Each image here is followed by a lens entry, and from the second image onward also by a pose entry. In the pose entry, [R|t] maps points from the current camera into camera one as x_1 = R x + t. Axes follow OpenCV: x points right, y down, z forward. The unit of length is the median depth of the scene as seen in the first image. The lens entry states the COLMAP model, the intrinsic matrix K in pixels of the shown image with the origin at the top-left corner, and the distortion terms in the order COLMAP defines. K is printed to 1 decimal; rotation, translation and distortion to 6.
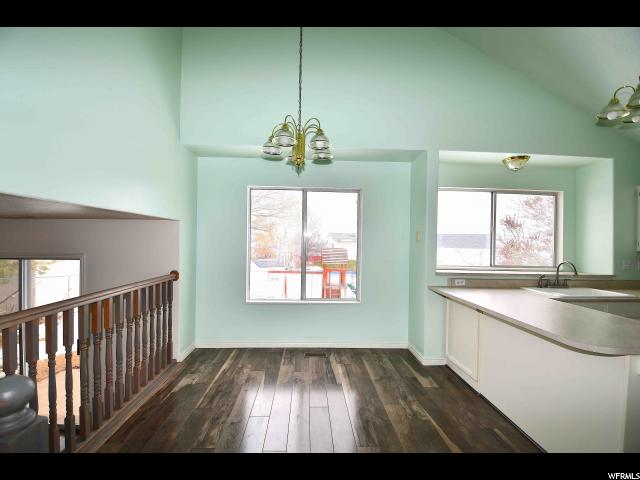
lens RADIAL K [[281.6, 0, 320.2], [0, 281.6, 242.0], [0, 0, 1]] dist [-0.027506, -0.003398]
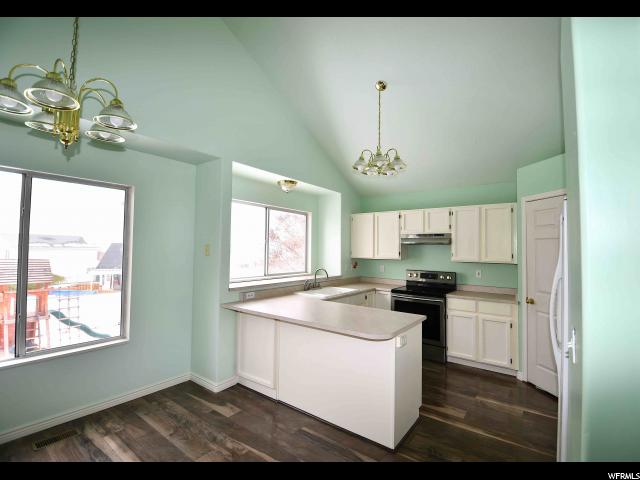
lens RADIAL K [[291.3, 0, 326.6], [0, 291.3, 230.5], [0, 0, 1]] dist [-0.026365, -0.003297]
pose [[0.610164, 0.038670, 0.791331, -0.170704], [0.004518, 0.998622, -0.052283, -0.033338], [-0.792262, 0.035477, 0.609149, 0.131507]]
